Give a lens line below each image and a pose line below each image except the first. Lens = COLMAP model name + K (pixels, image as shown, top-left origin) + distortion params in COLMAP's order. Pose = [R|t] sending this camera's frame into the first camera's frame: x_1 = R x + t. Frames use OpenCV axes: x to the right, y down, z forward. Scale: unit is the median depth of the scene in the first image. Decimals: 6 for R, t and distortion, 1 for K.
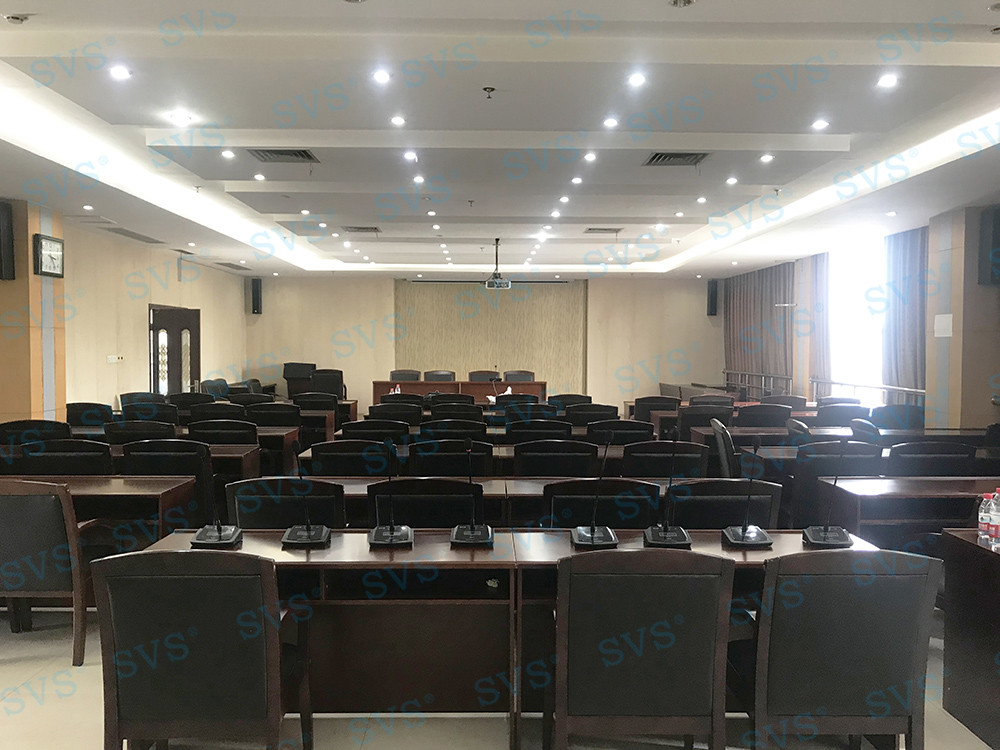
lens RADIAL K [[827.3, 0, 499.1], [0, 827.3, 415.4], [0, 0, 1]] dist [0.026251, -0.000836]
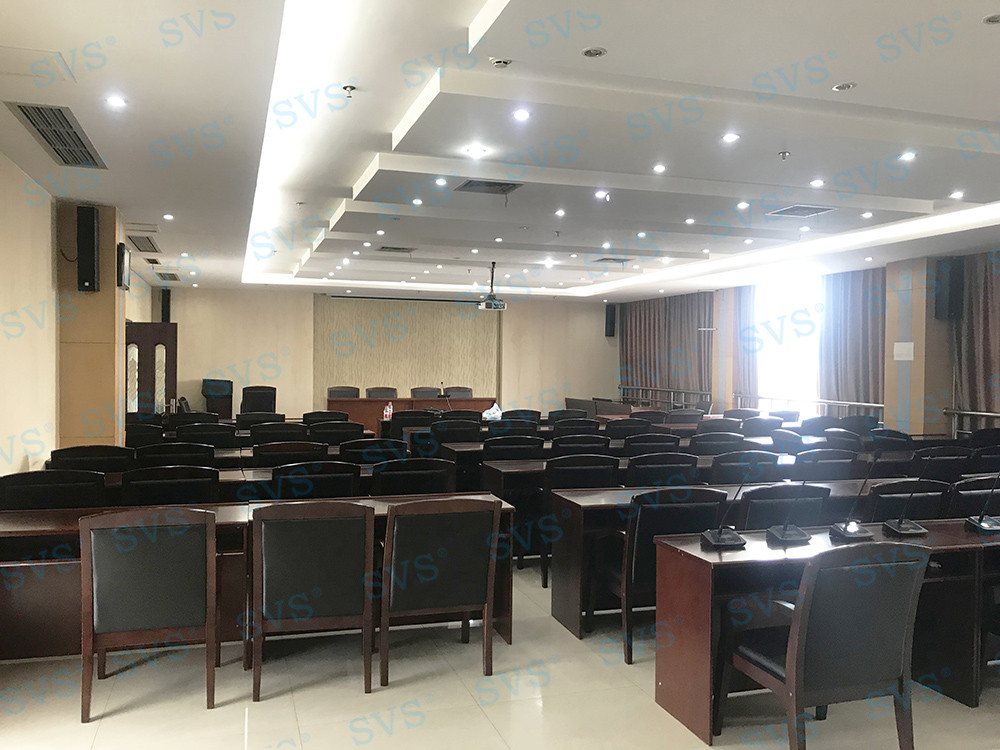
lens RADIAL K [[834.5, 0, 495.6], [0, 834.5, 361.5], [0, 0, 1]] dist [0.039239, -0.003389]
pose [[0.956894, 0.006992, 0.290354, -0.301869], [0.017218, 0.996586, -0.080745, -0.002050], [-0.289927, 0.082264, 0.953507, -0.000920]]
